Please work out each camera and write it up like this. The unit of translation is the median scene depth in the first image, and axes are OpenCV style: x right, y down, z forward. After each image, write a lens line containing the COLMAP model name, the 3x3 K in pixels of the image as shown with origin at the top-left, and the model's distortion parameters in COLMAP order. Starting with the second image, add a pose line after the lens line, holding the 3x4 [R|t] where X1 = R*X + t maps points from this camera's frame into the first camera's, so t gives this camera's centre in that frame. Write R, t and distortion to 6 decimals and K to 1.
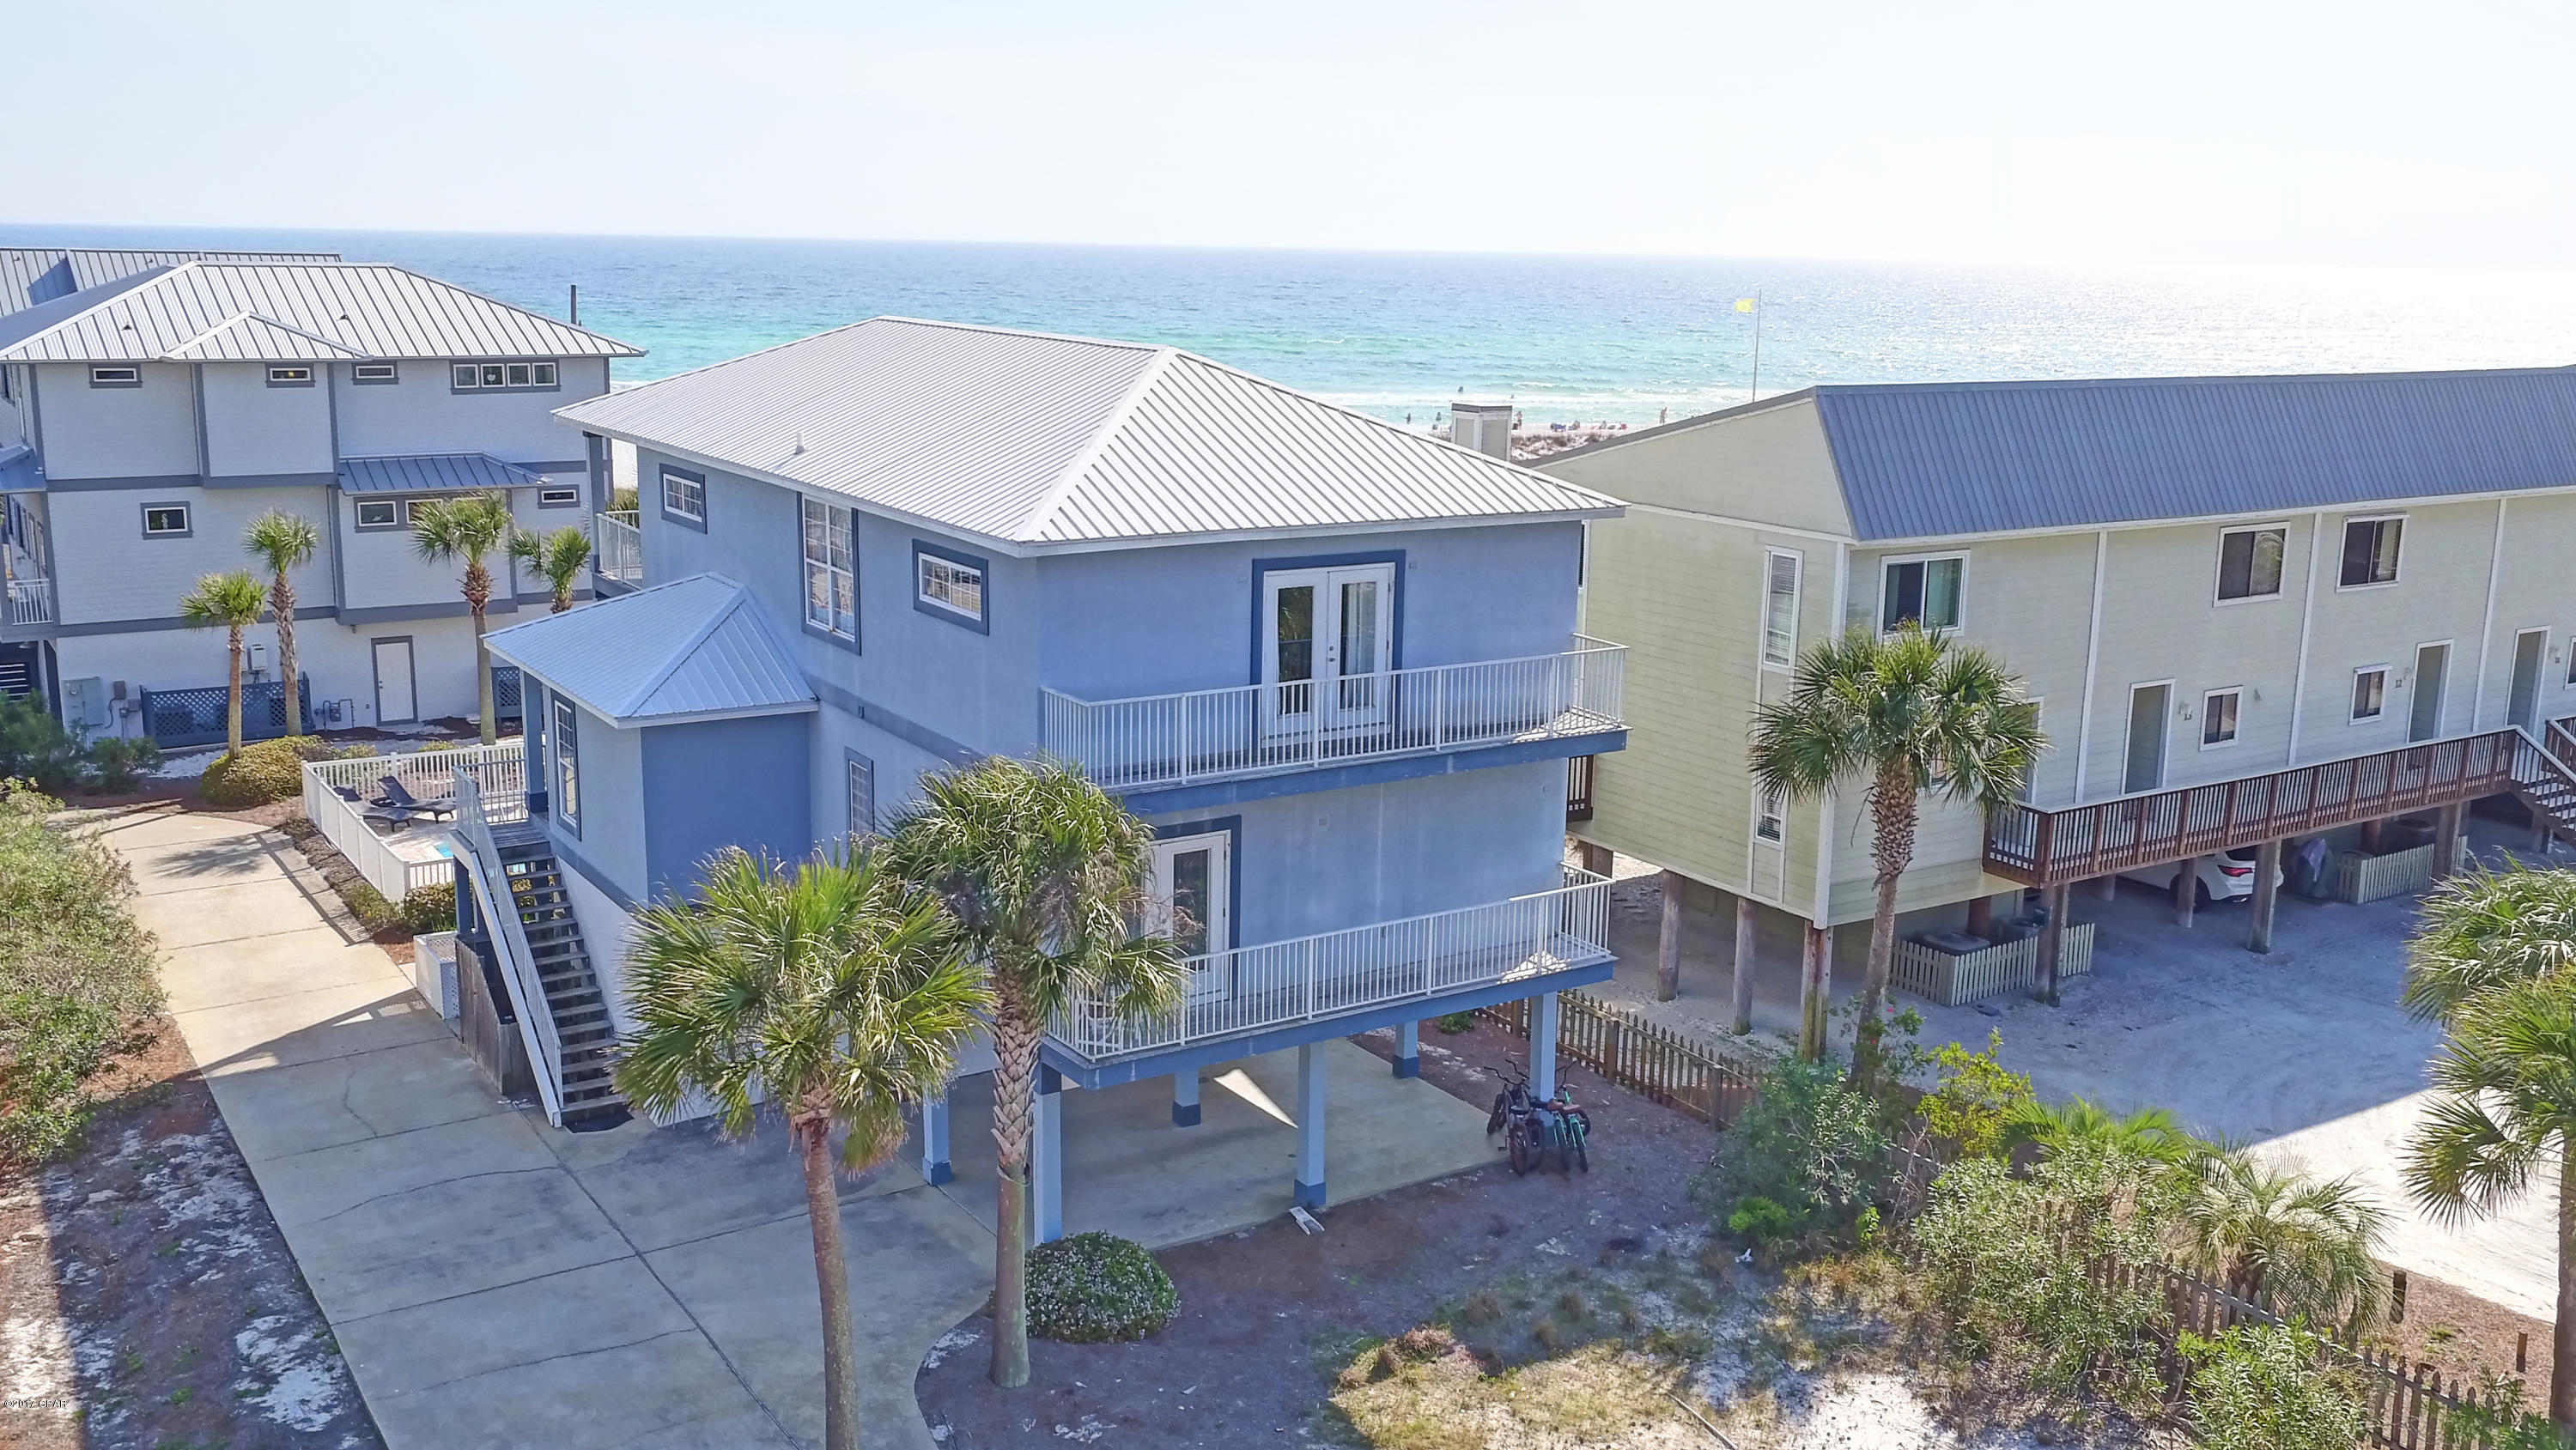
lens RADIAL K [[2277.3, 0, 1288.6], [0, 2277.3, 733.5], [0, 0, 1]] dist [0.006381, -0.004065]
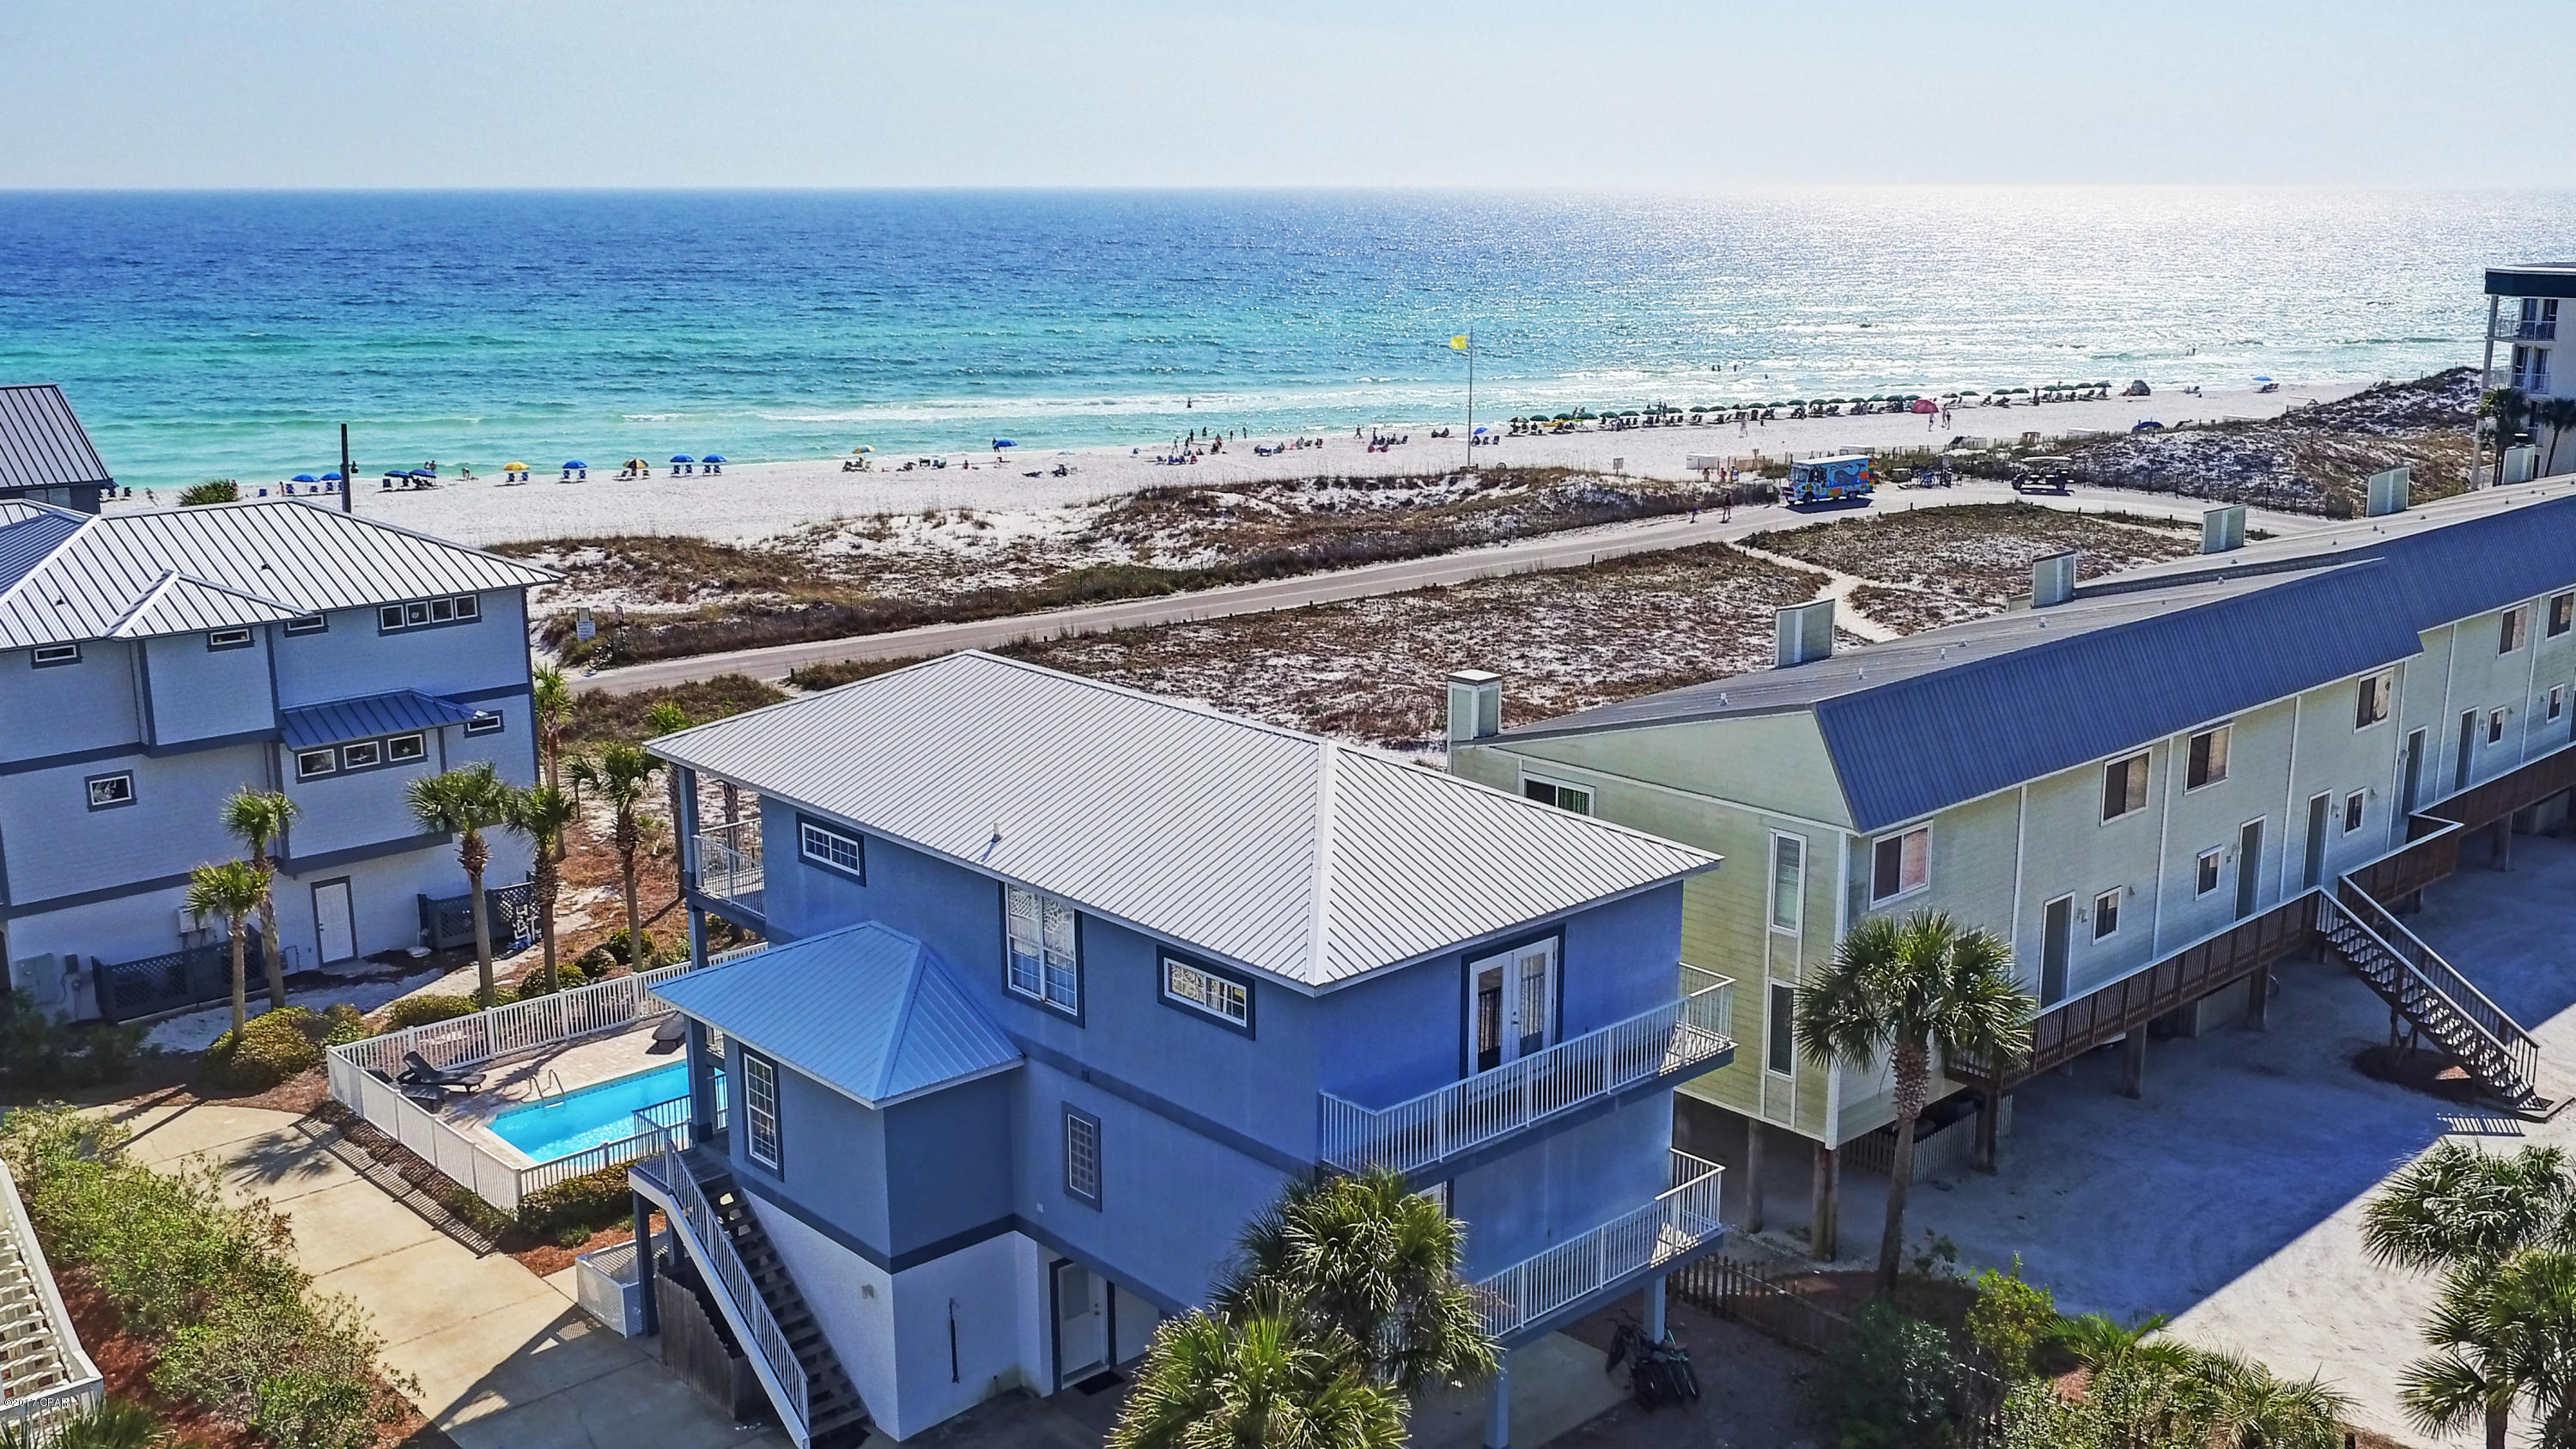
lens RADIAL K [[2369.3, 0, 1293.3], [0, 2369.3, 743.5], [0, 0, 1]] dist [0.000426, 0.011741]
pose [[0.985001, -0.060581, 0.161566, -0.263274], [0.056755, 0.997990, 0.028198, -0.202230], [-0.162949, -0.018605, 0.986459, -0.190439]]
